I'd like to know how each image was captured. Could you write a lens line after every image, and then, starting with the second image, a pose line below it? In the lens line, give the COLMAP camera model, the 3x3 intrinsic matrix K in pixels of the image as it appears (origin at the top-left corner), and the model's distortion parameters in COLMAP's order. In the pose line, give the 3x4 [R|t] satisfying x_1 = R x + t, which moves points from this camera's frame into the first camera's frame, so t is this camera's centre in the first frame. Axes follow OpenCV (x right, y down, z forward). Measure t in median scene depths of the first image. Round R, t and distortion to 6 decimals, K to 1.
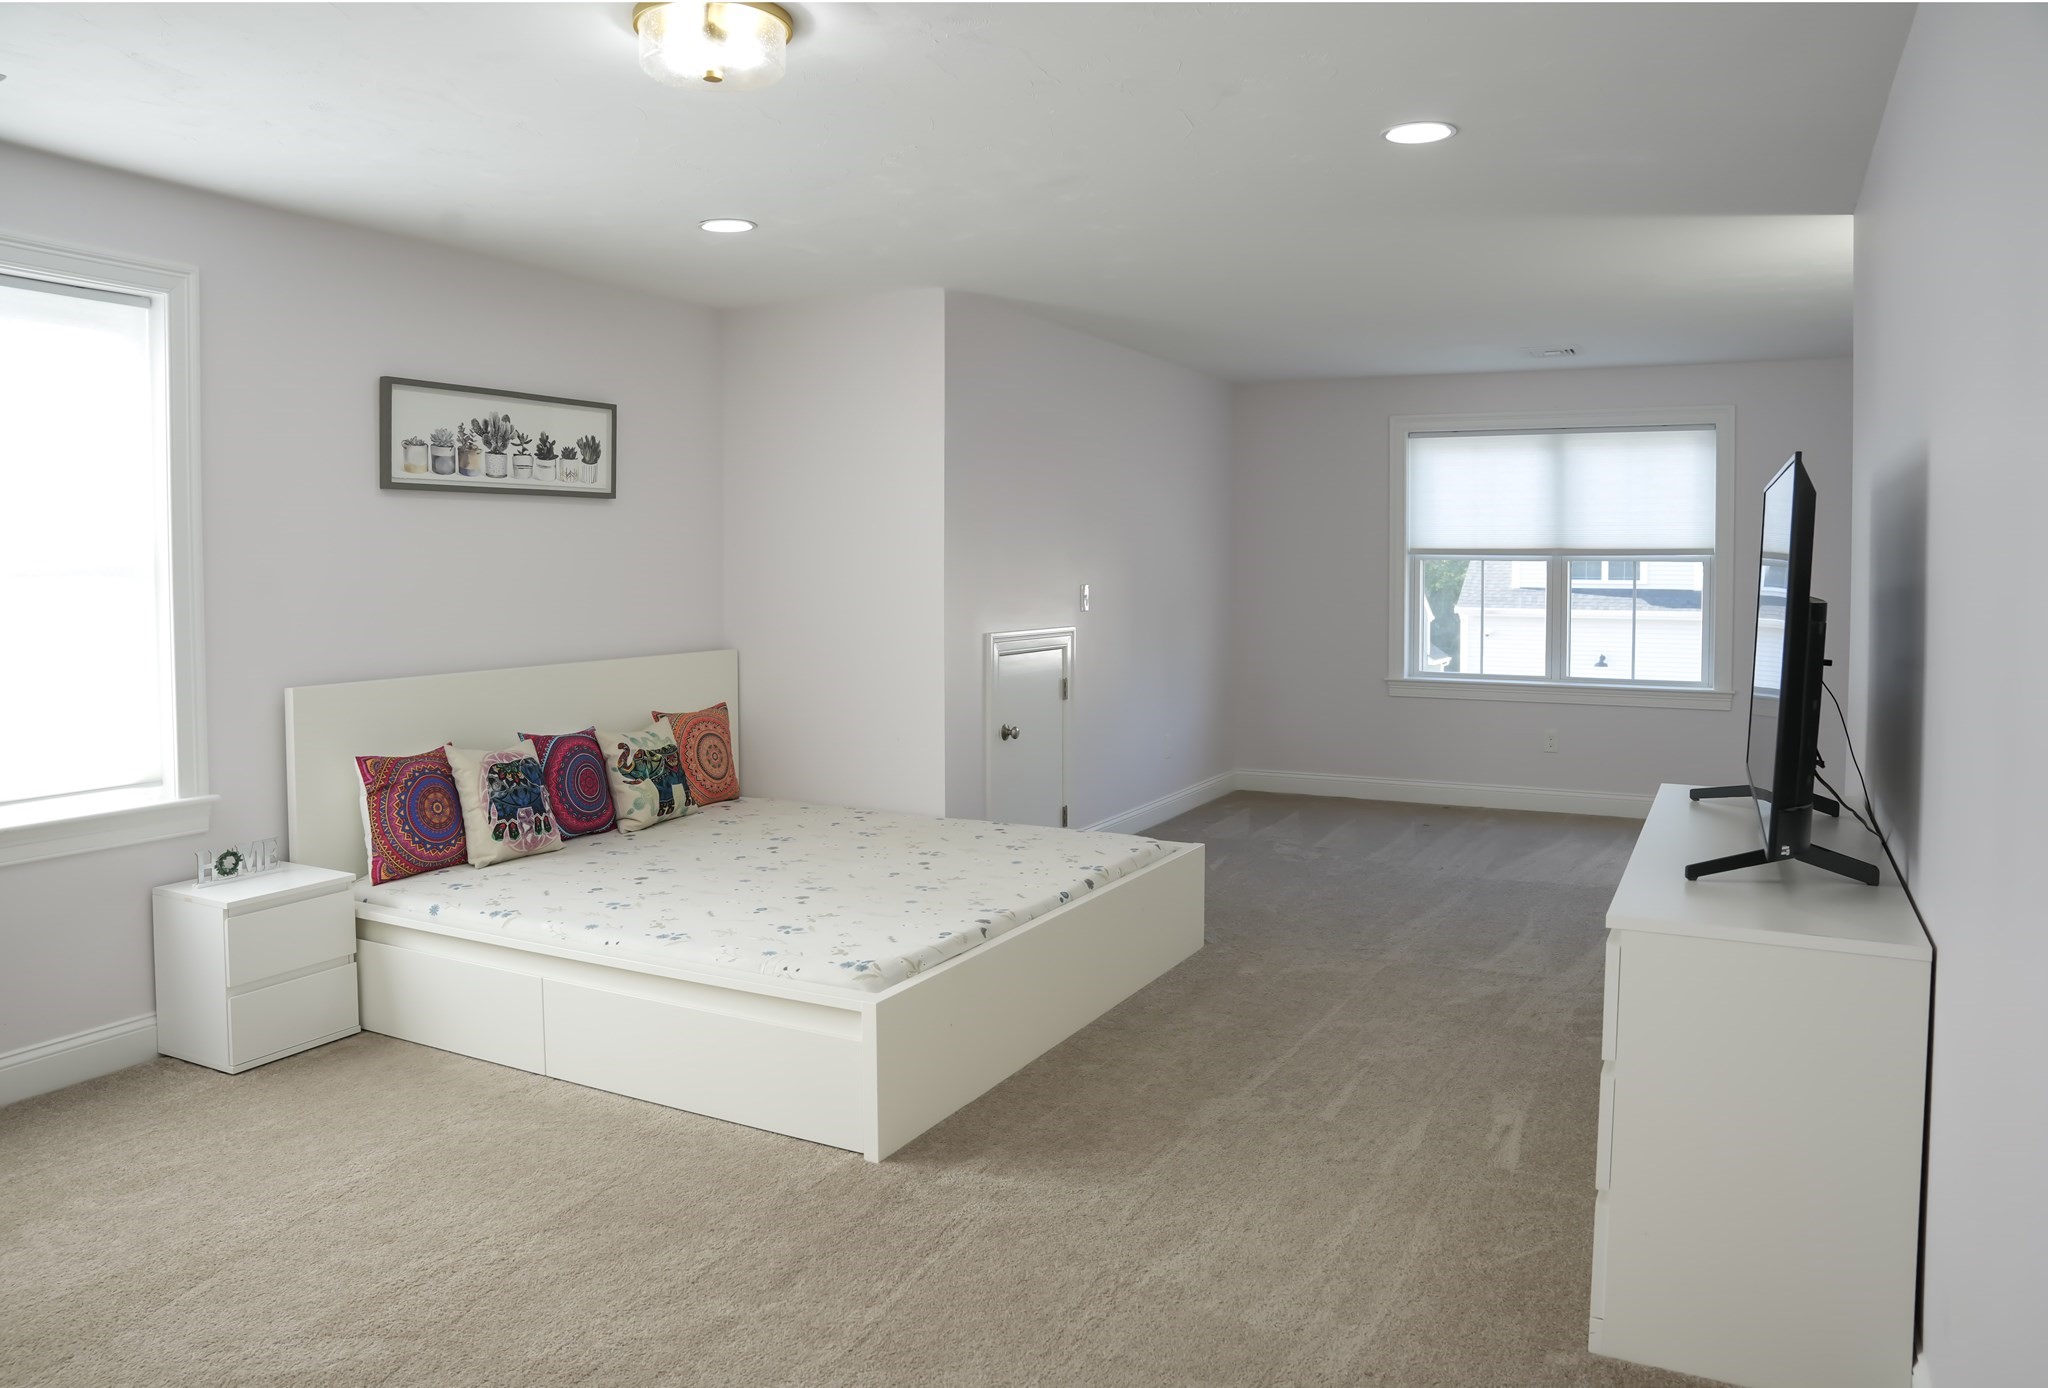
lens RADIAL K [[1411.1, 0, 1024.8], [0, 1411.1, 630.0], [0, 0, 1]] dist [-0.088430, 0.002180]
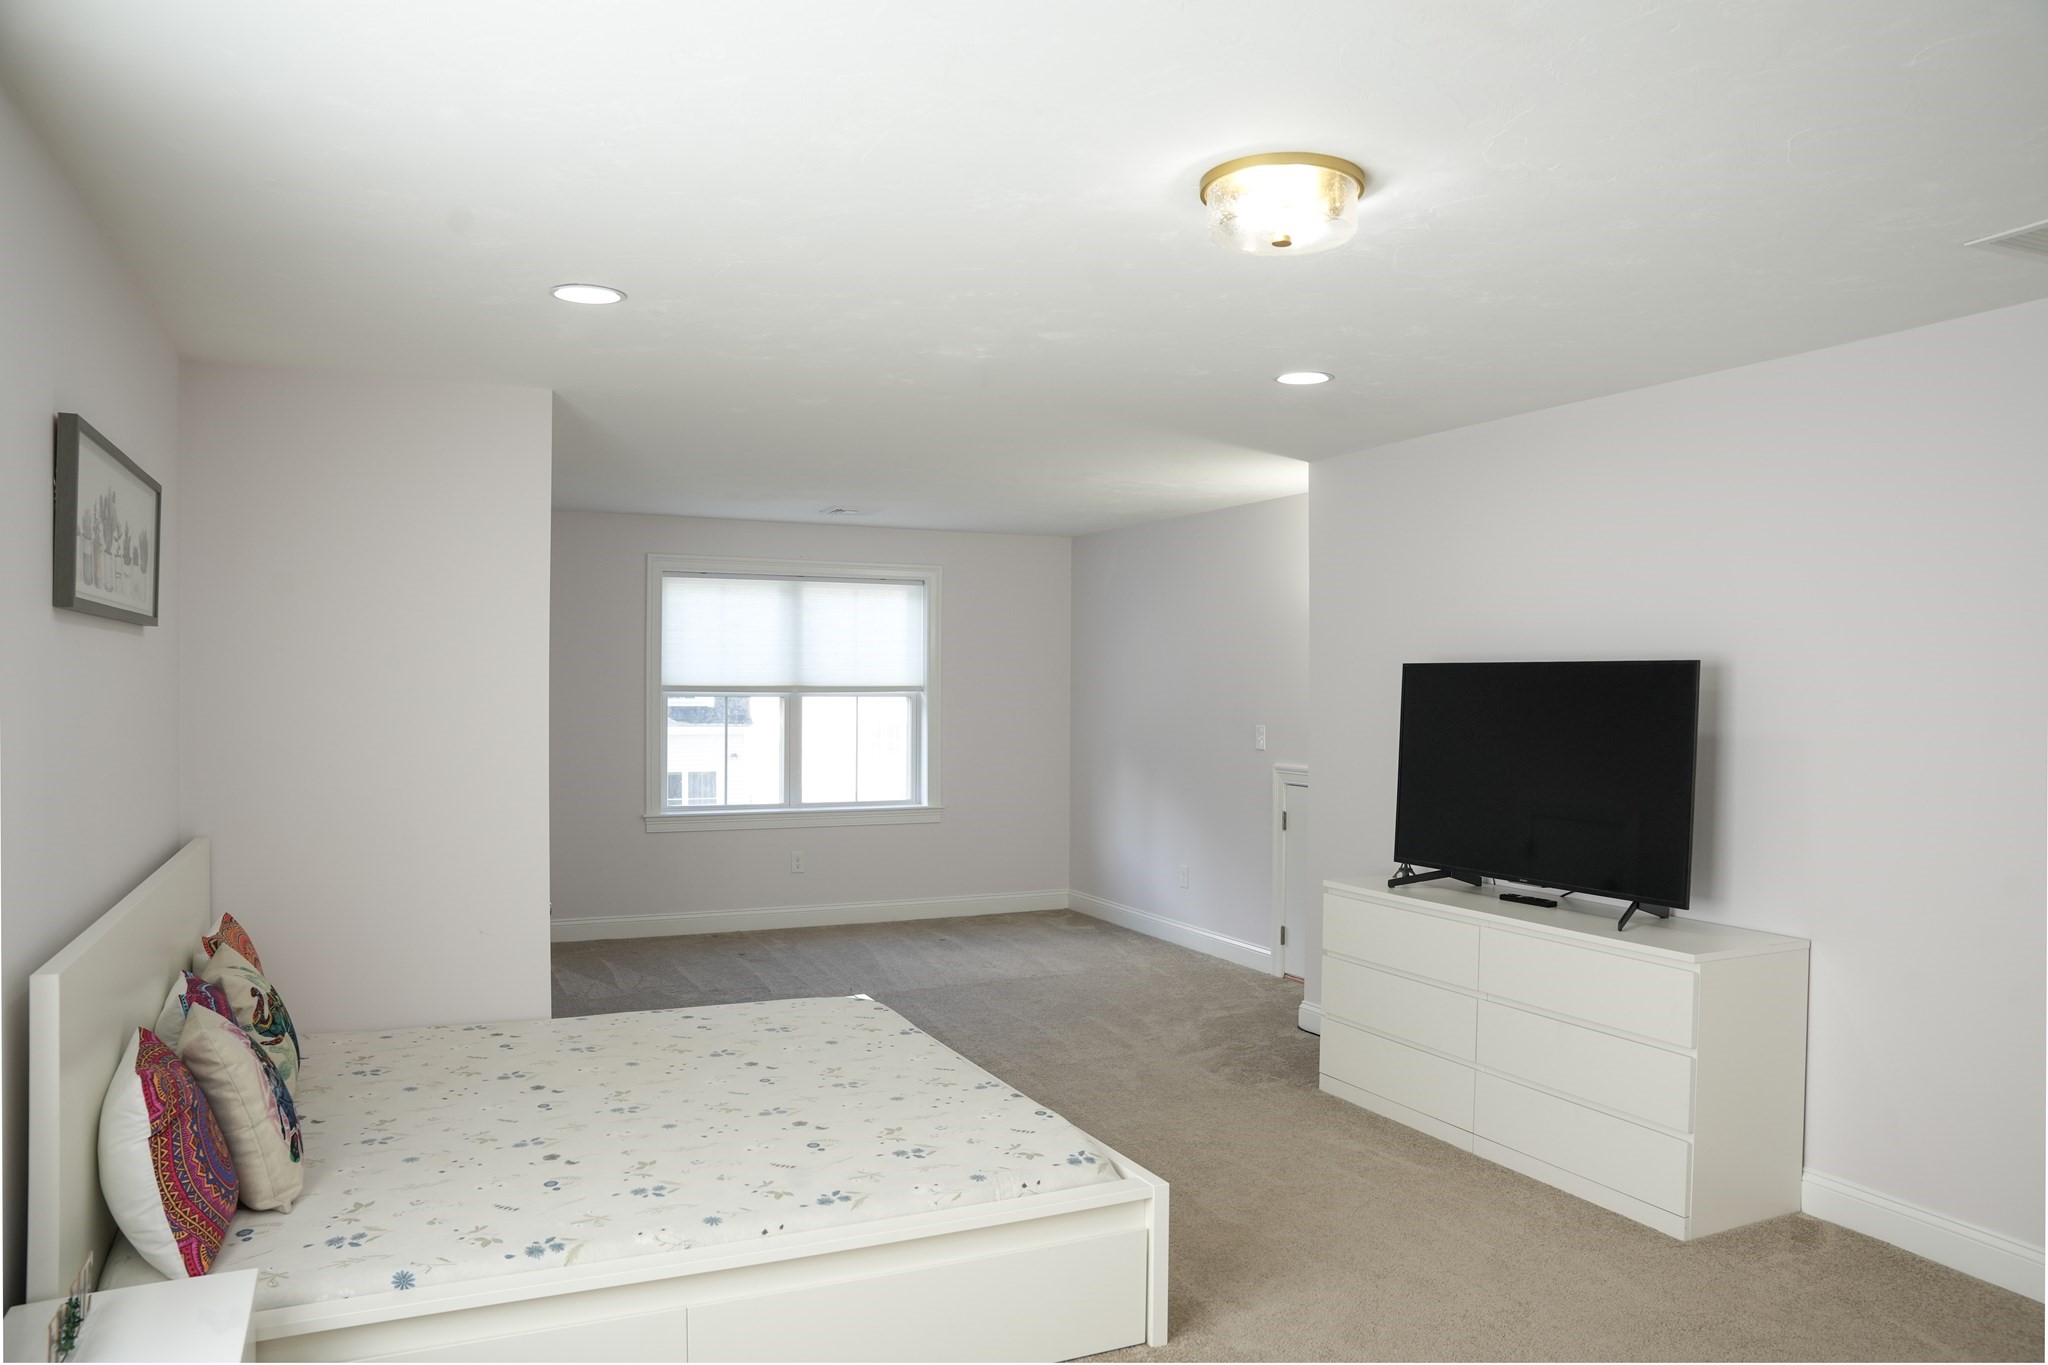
lens RADIAL K [[1404.8, 0, 1024.0], [0, 1404.8, 682.5], [0, 0, 1]] dist [-0.161590, 0.121467]
pose [[0.608959, 0.002341, 0.793198, -0.513470], [0.032379, 0.999089, -0.027806, -0.033694], [-0.792541, 0.042616, 0.608328, 0.261229]]
